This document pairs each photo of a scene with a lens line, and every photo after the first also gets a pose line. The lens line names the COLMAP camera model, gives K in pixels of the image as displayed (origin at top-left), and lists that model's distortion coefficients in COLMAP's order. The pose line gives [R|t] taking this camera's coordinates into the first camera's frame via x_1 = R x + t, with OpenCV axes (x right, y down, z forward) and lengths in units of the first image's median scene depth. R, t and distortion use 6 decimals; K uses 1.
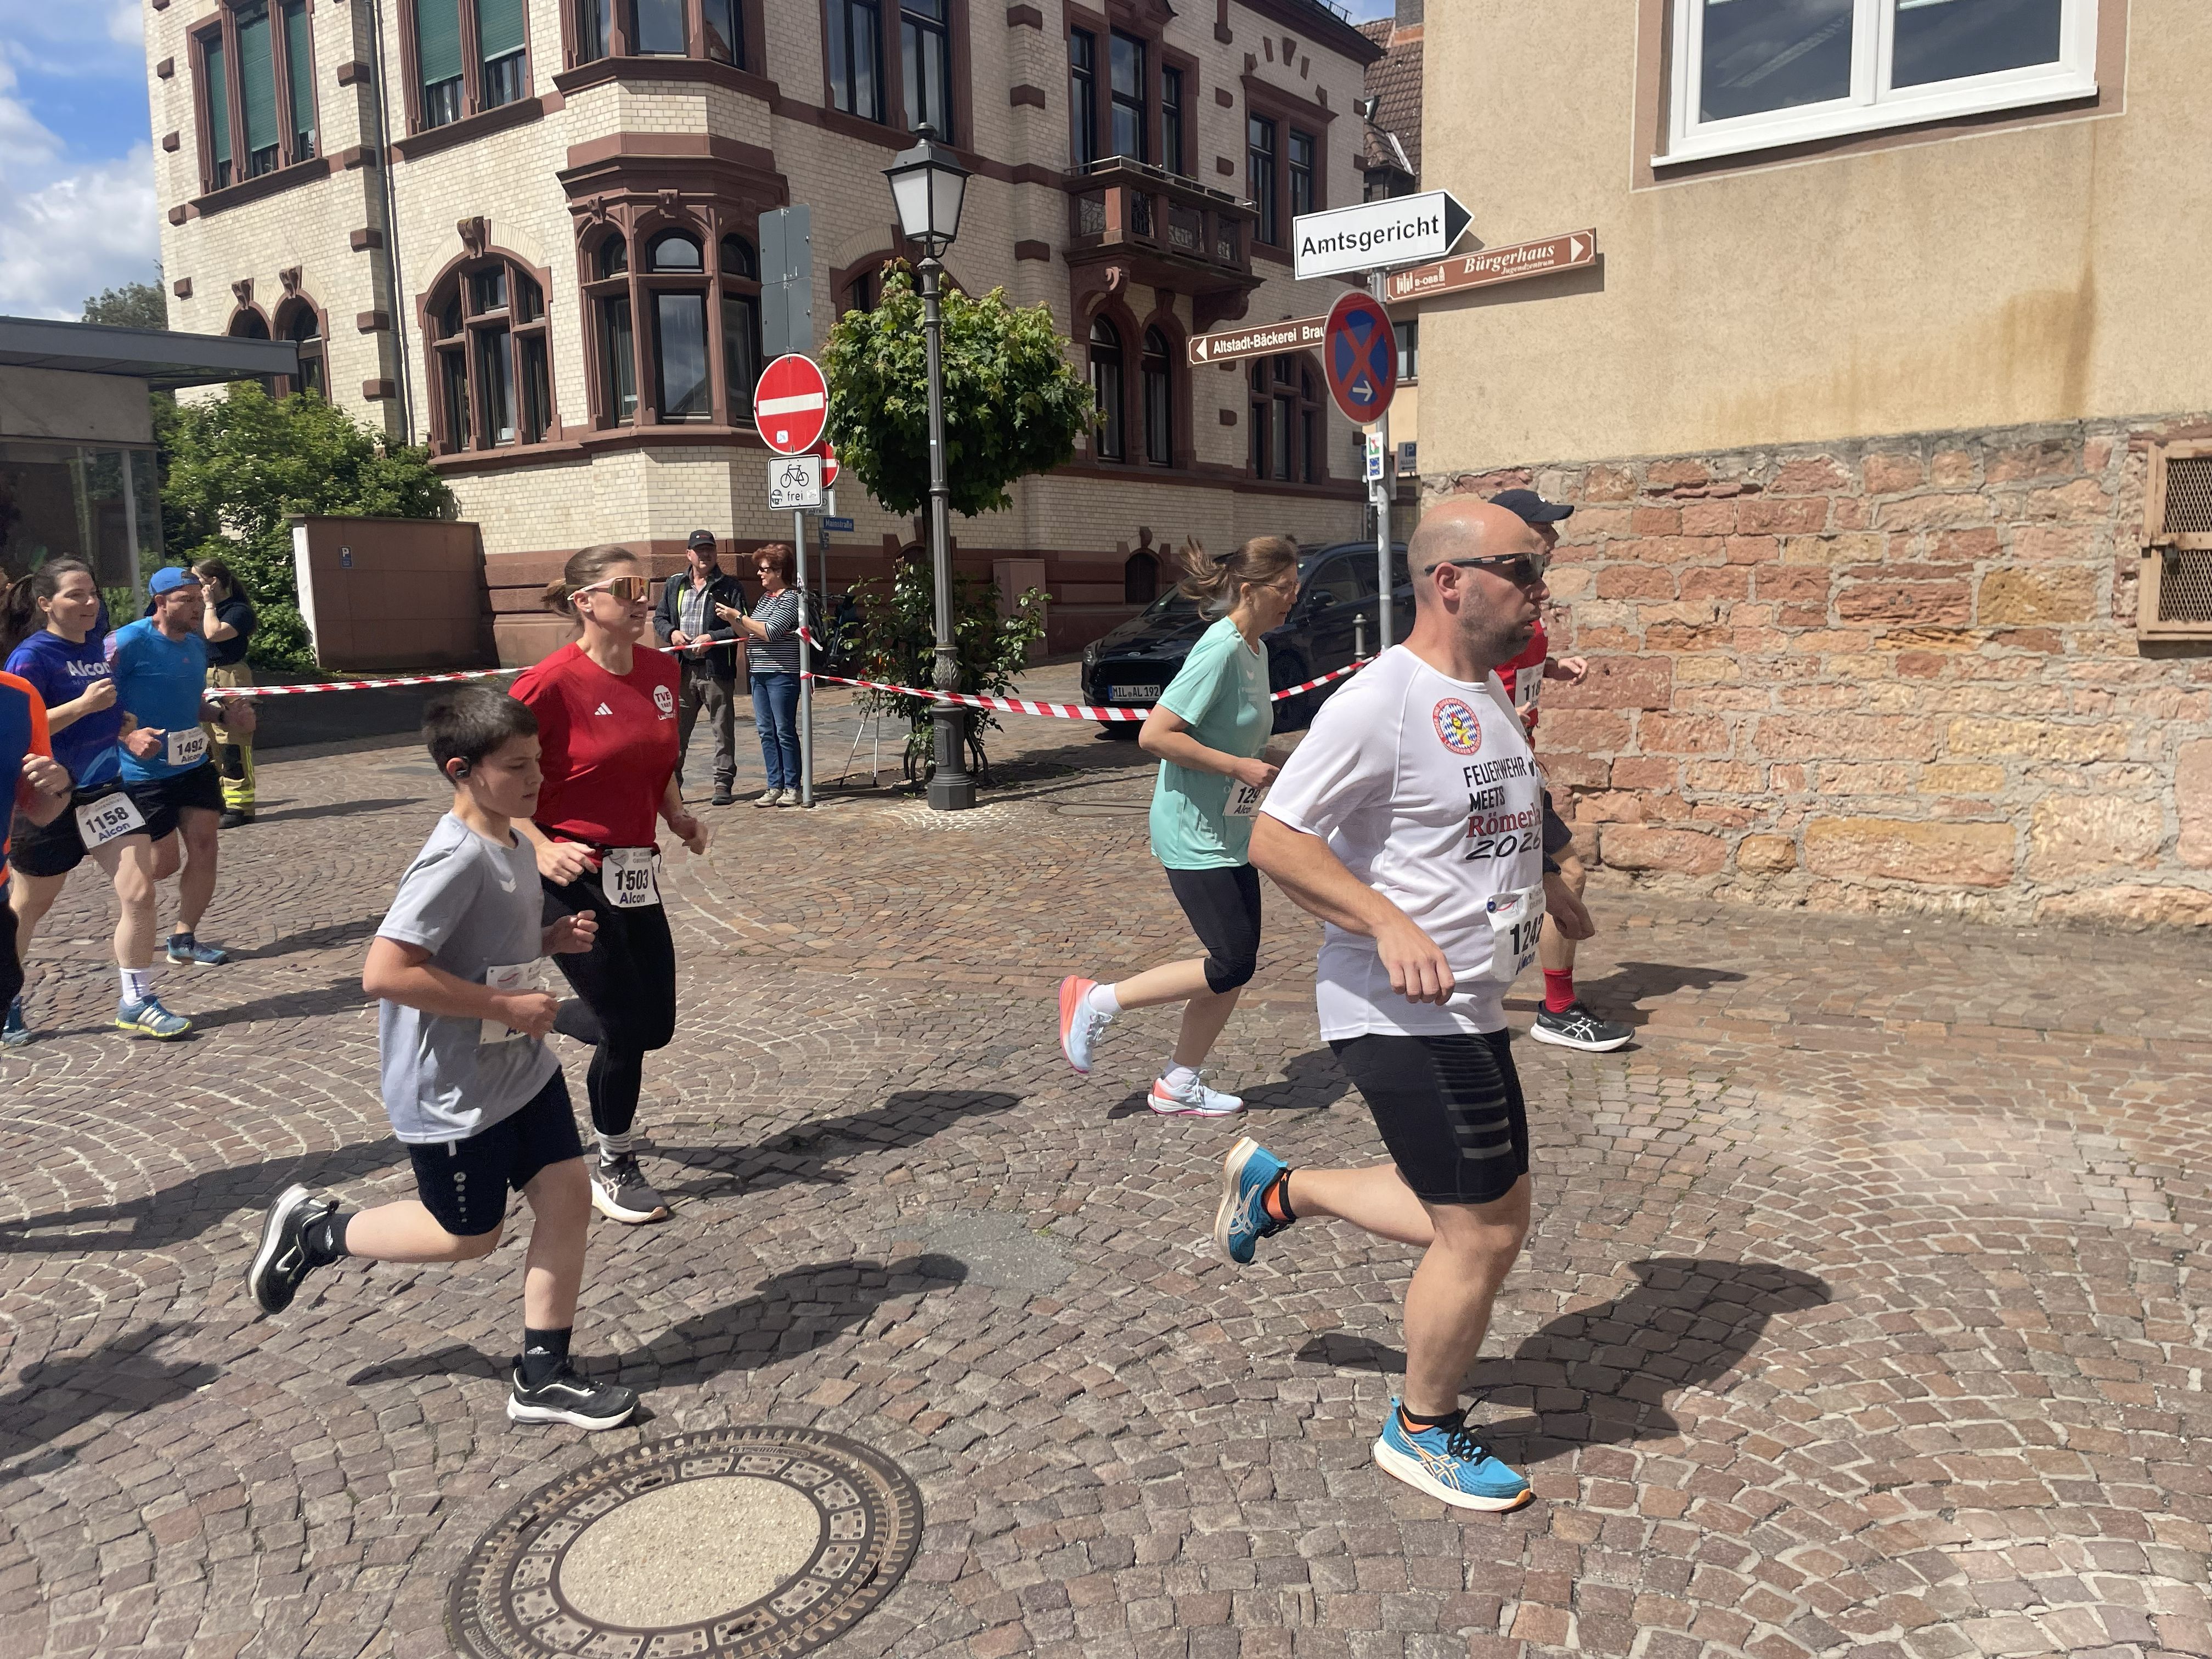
lens RADIAL K [[1674.6, 0, 1129.2], [0, 1674.6, 837.8], [0, 0, 1]] dist [0.093814, -0.122351]
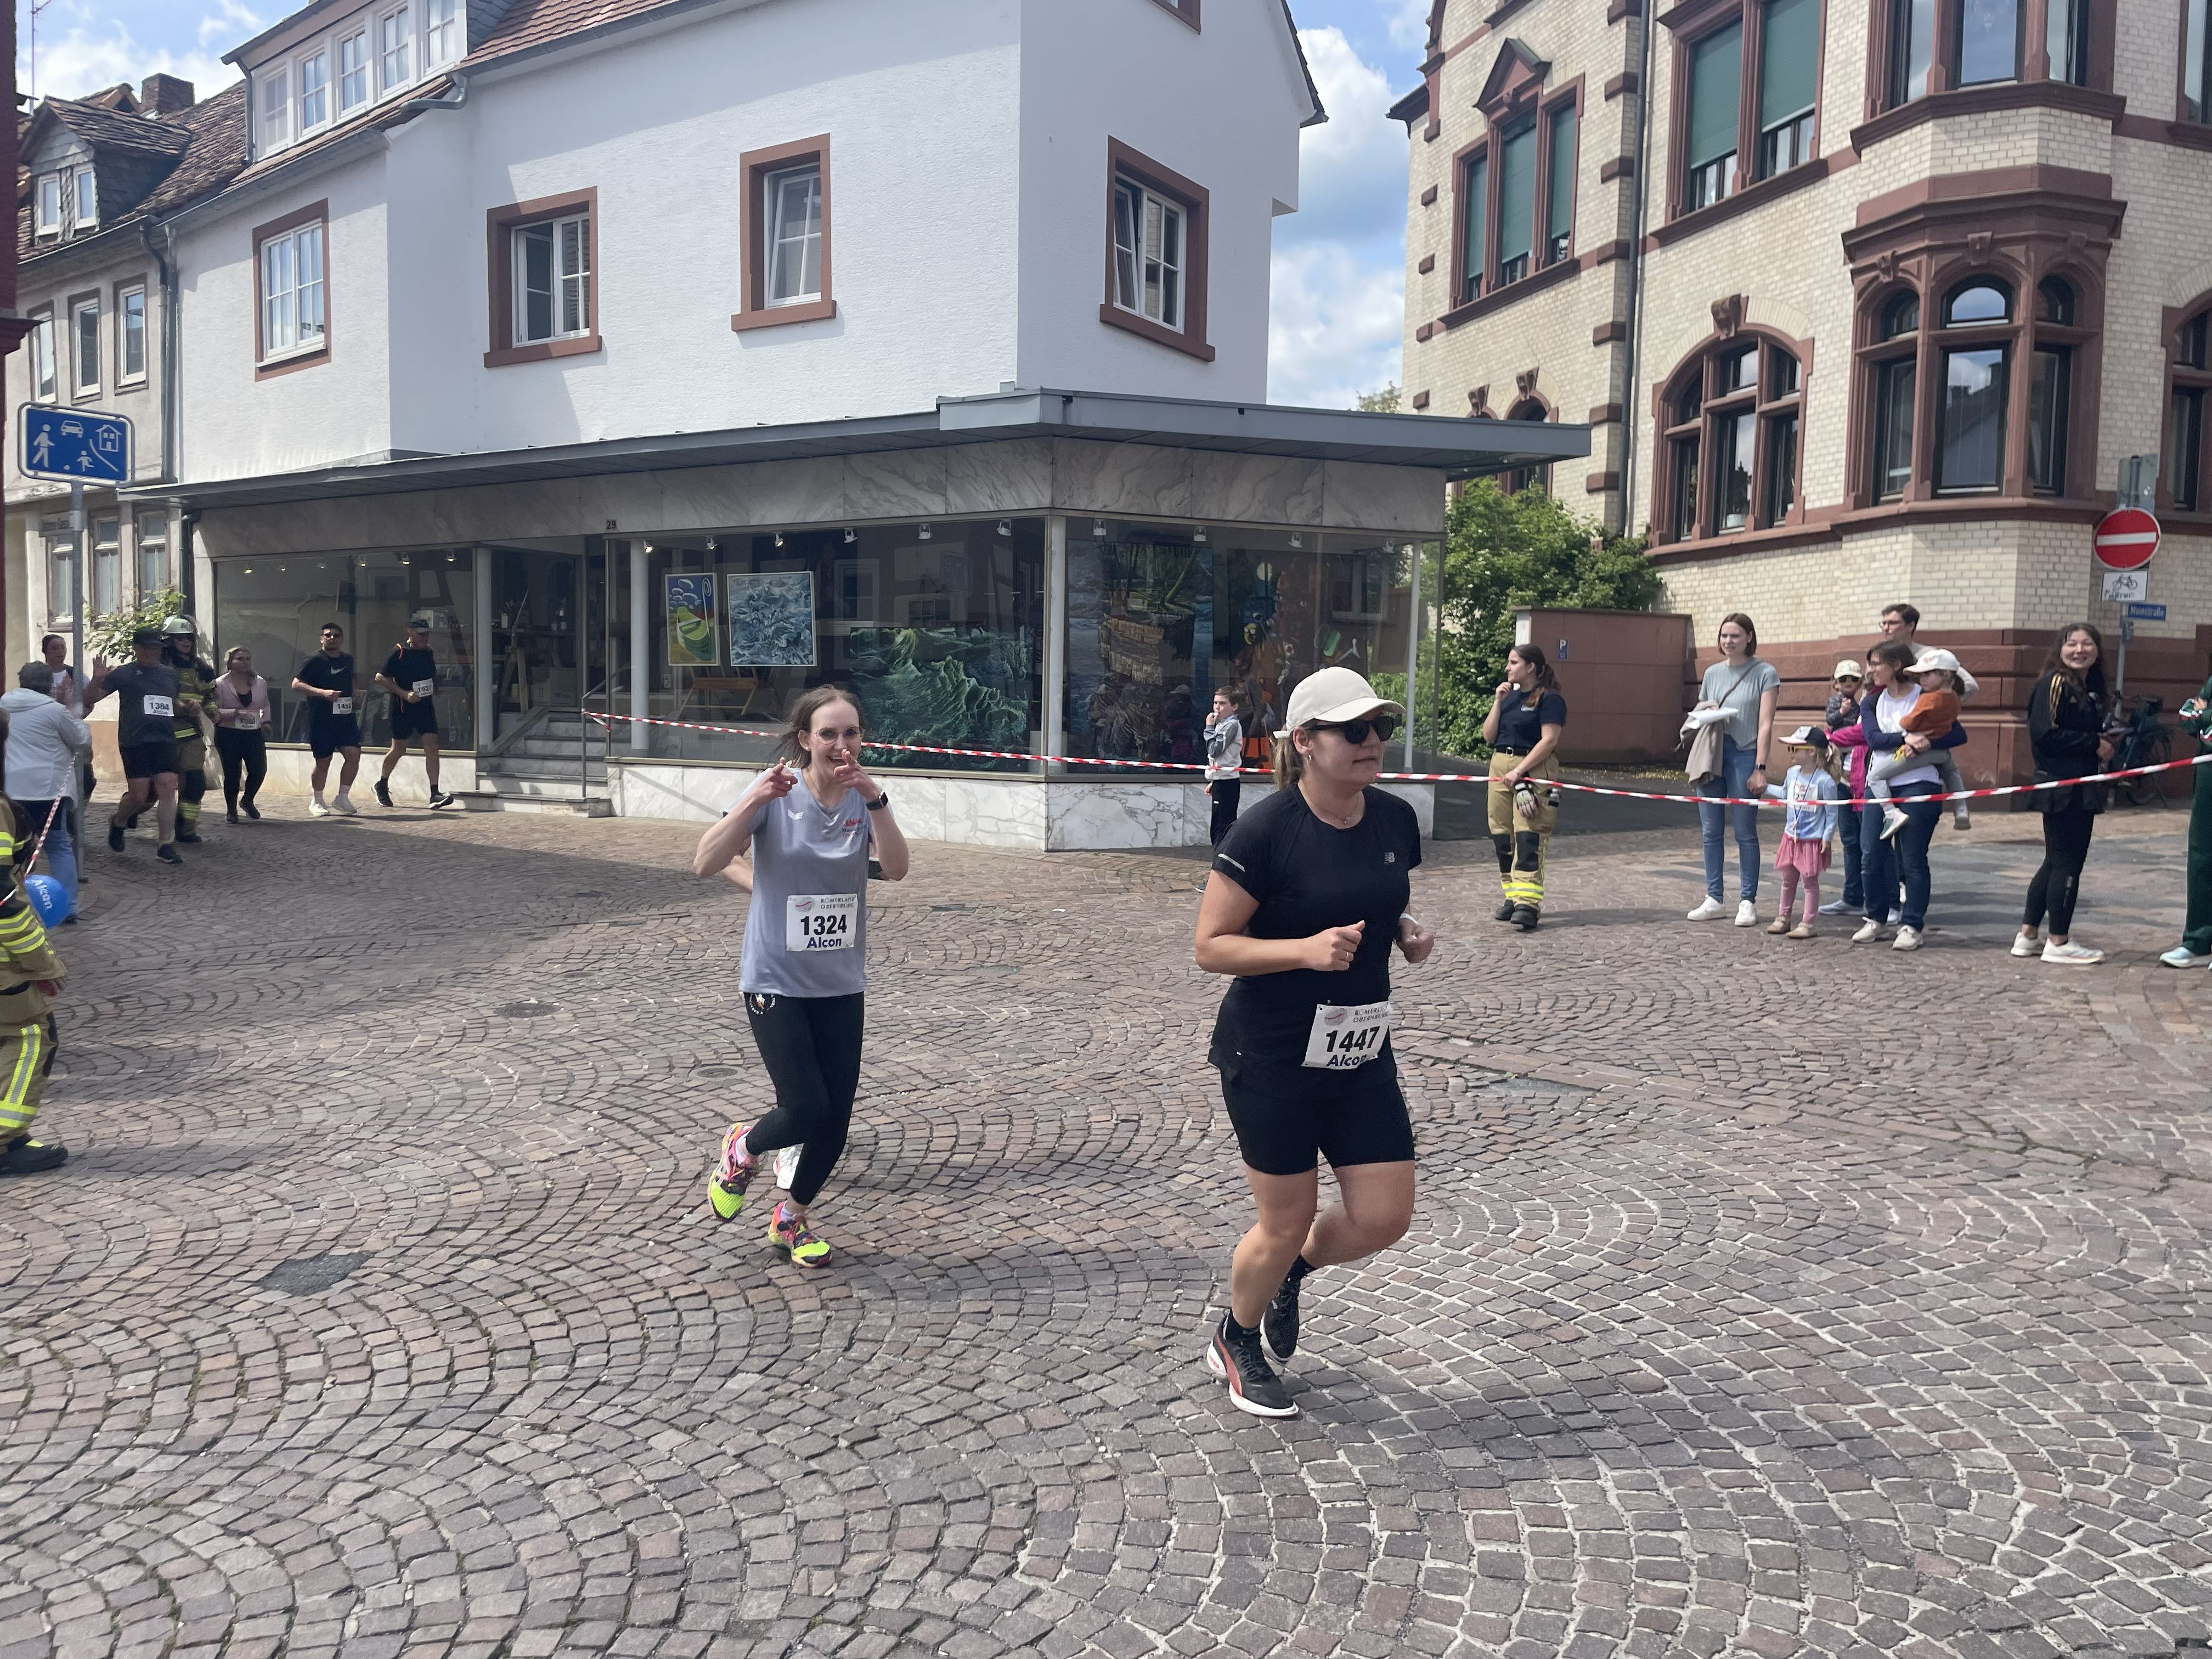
lens RADIAL K [[1679.7, 0, 1120.2], [0, 1679.7, 840.9], [0, 0, 1]] dist [0.086531, -0.113395]
pose [[0.816627, 0.078261, -0.571835, -0.101818], [-0.111793, 0.993449, -0.023687, -0.001847], [0.566235, 0.083271, 0.820027, 0.056298]]
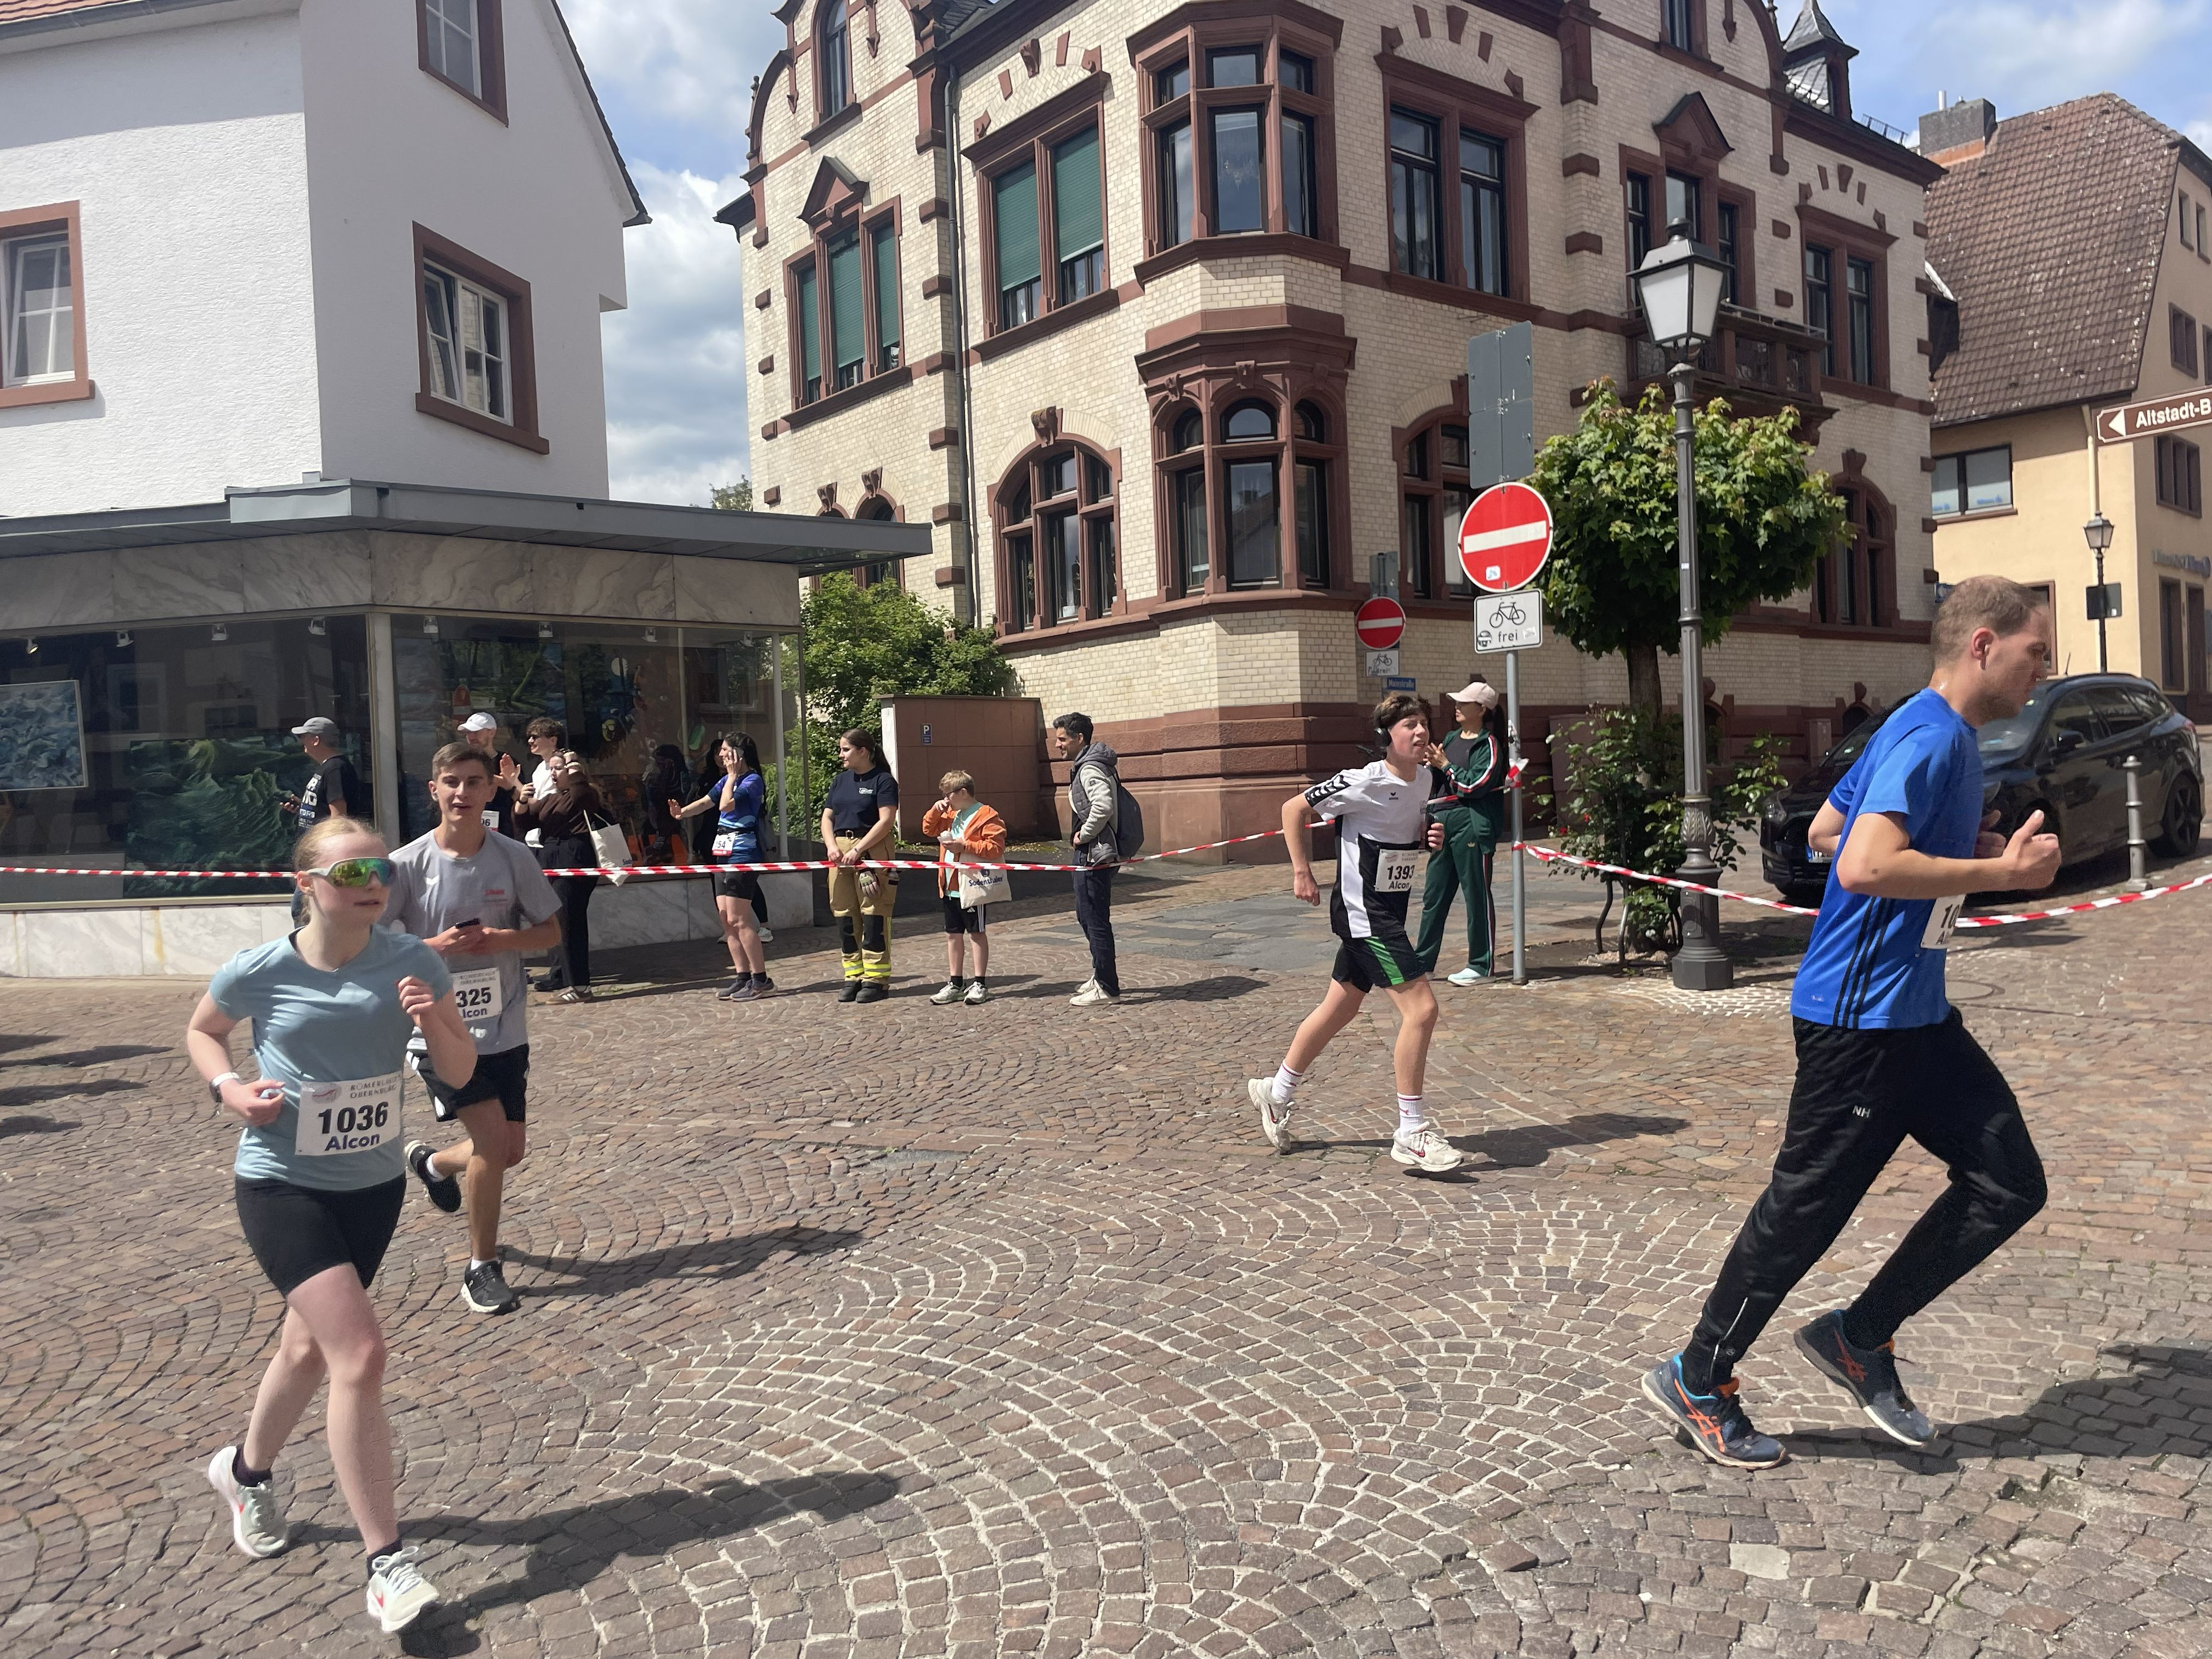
lens RADIAL K [[1679.1, 0, 1124.8], [0, 1679.1, 819.0], [0, 0, 1]] dist [0.090364, -0.119968]
pose [[0.968992, -0.013720, -0.246710, -0.093837], [-0.014098, 0.993761, -0.110638, -0.002057], [0.246689, 0.110686, 0.962753, 0.050882]]
